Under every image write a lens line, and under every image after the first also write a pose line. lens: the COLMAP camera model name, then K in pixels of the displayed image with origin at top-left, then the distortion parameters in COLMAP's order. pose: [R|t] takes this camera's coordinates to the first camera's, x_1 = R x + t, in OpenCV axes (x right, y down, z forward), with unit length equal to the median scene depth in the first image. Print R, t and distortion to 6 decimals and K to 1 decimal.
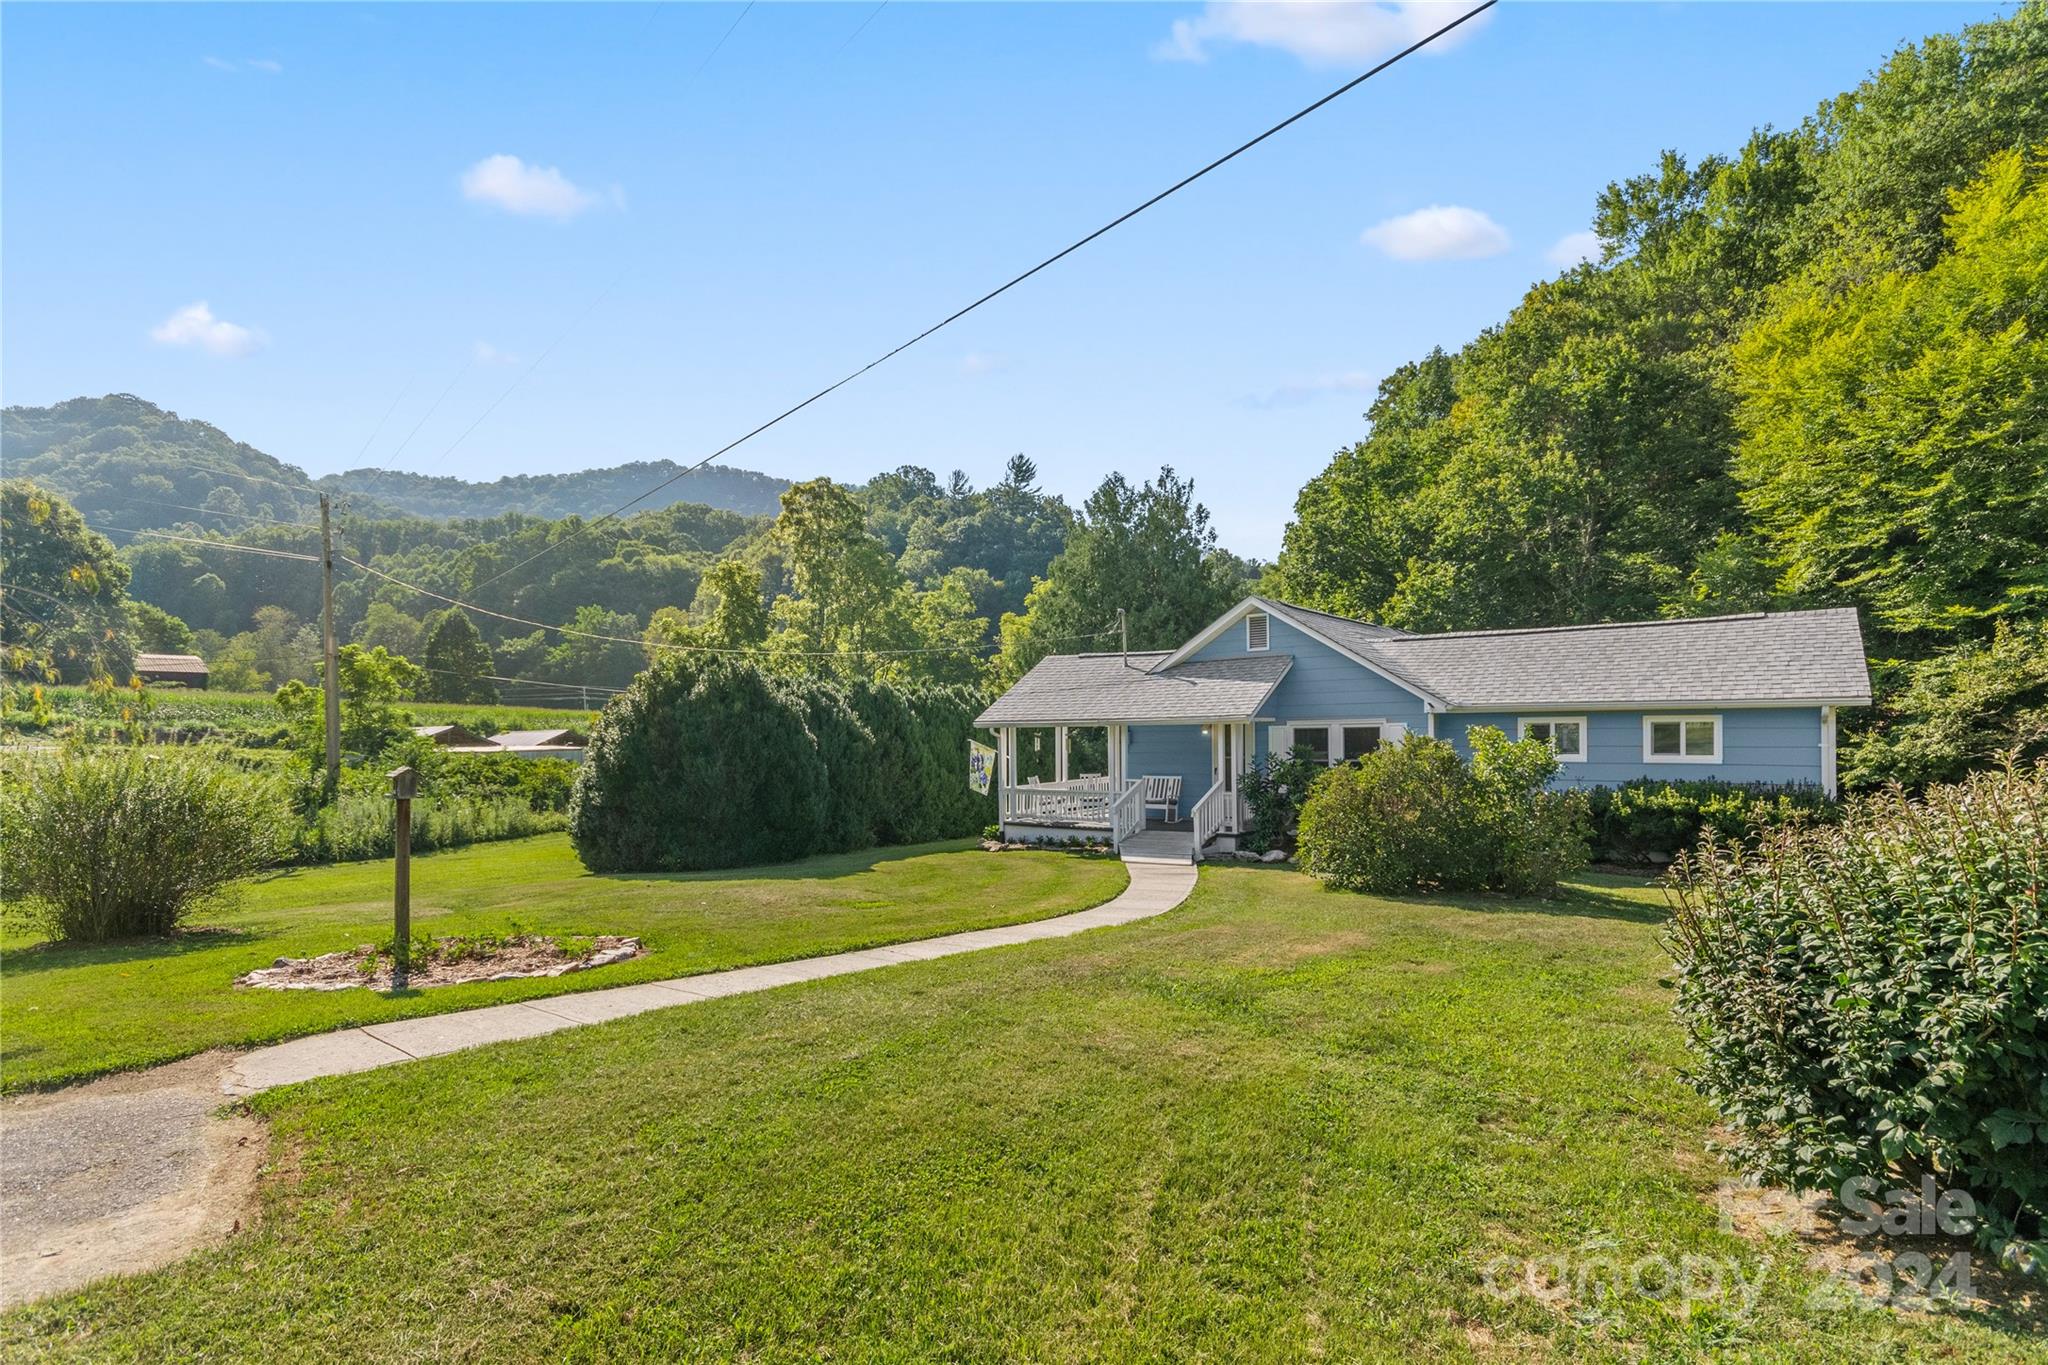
lens RADIAL K [[988.6, 0, 1033.4], [0, 988.6, 680.8], [0, 0, 1]] dist [0.021125, -0.000075]
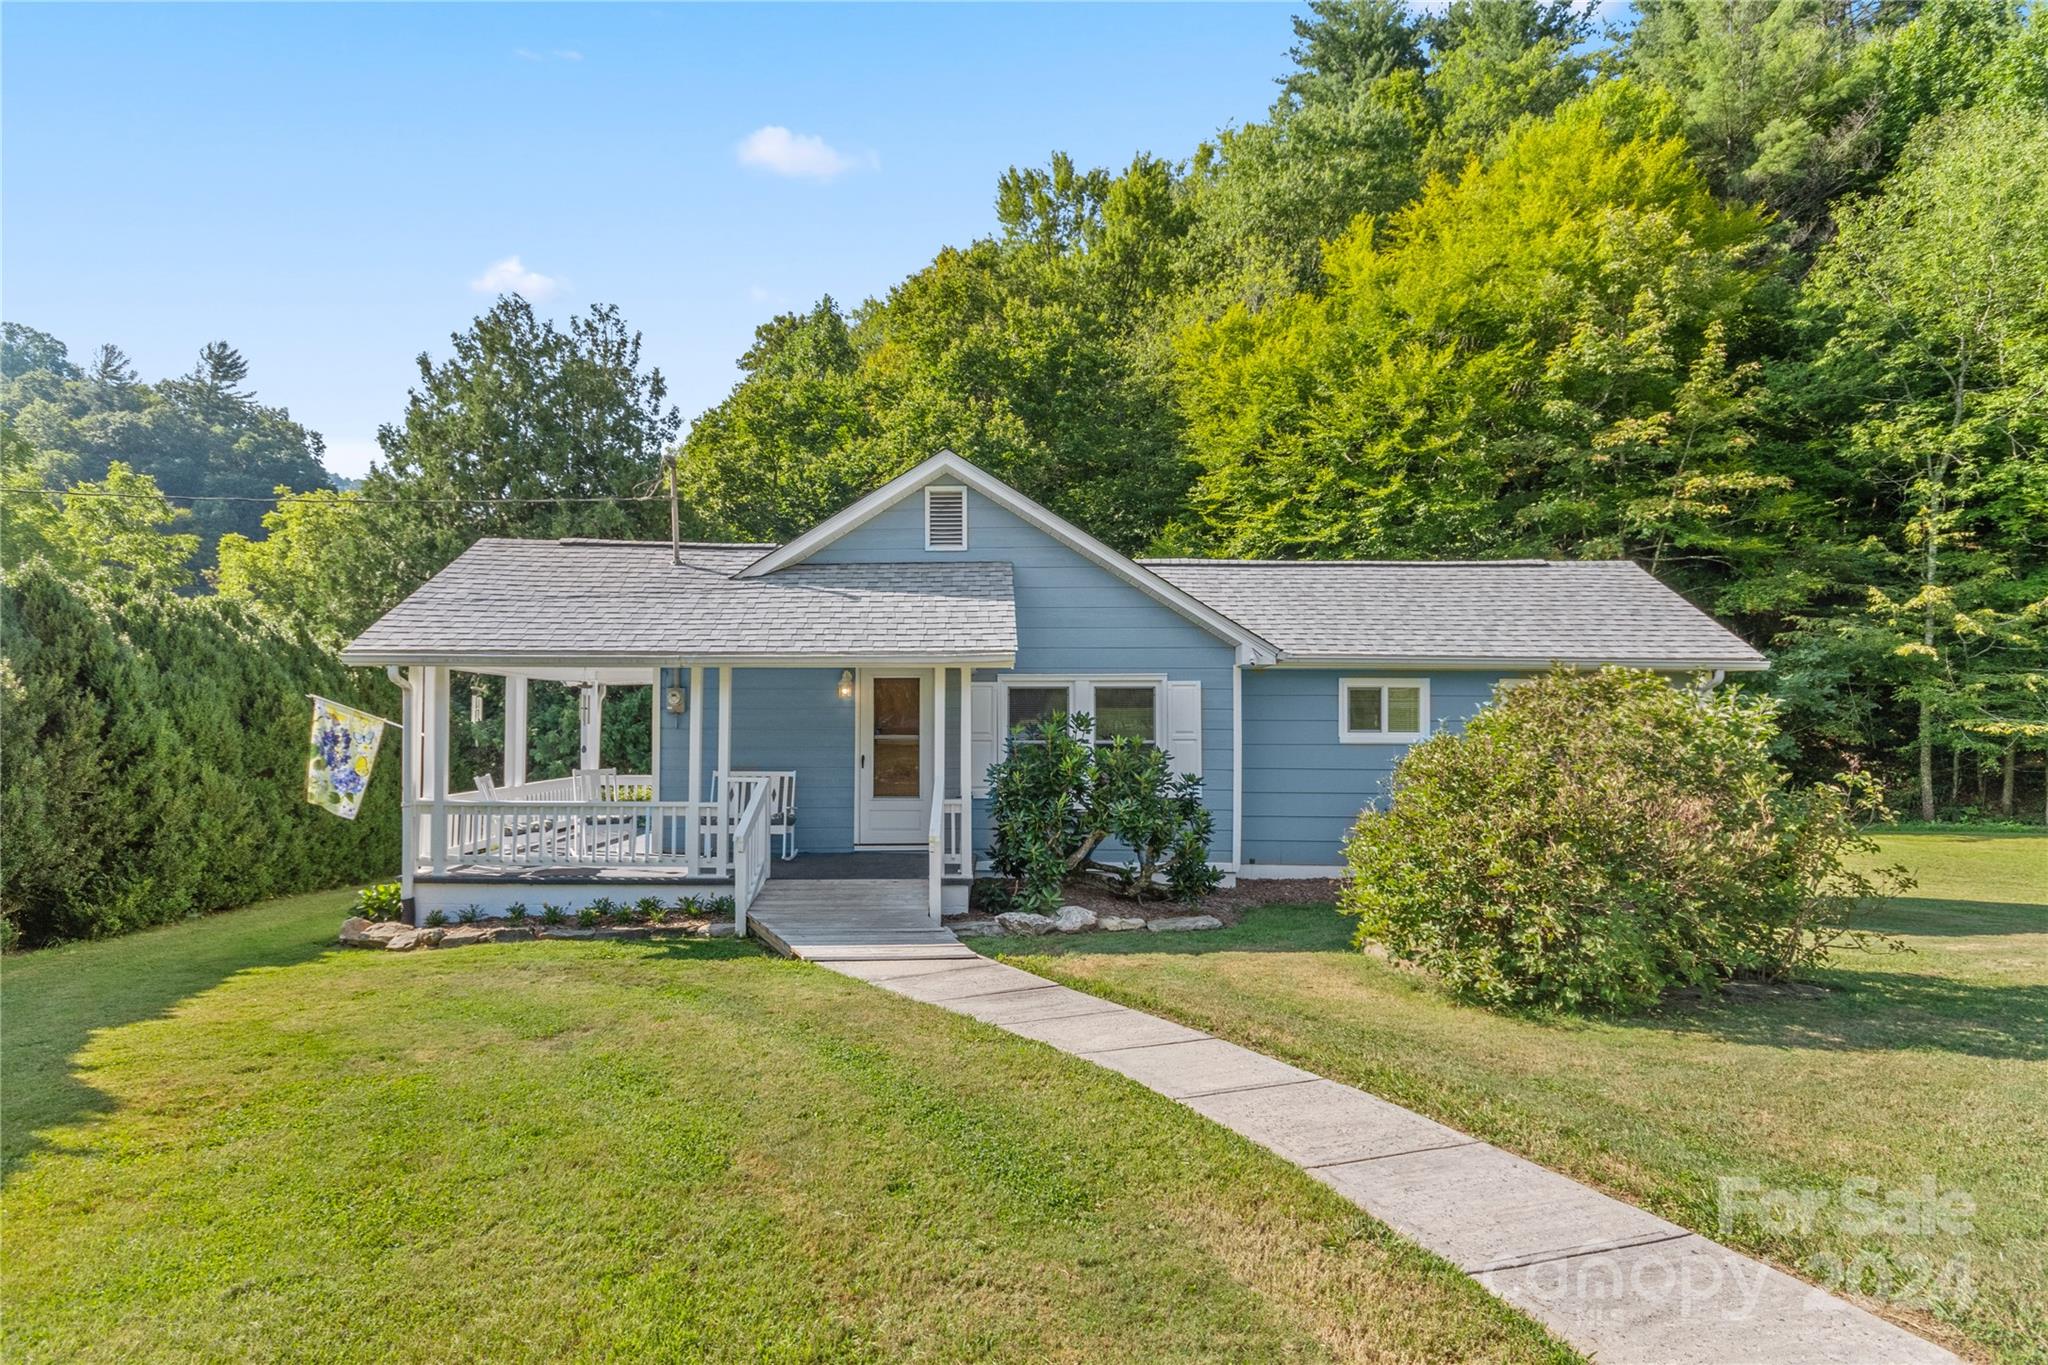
lens RADIAL K [[1085.5, 0, 1009.3], [0, 1085.5, 692.0], [0, 0, 1]] dist [0.008063, -0.007396]
pose [[0.811671, 0.034190, 0.583113, -0.052554], [-0.044184, 0.999019, 0.002928, 0.023575], [-0.582441, -0.028141, 0.812386, 0.230518]]
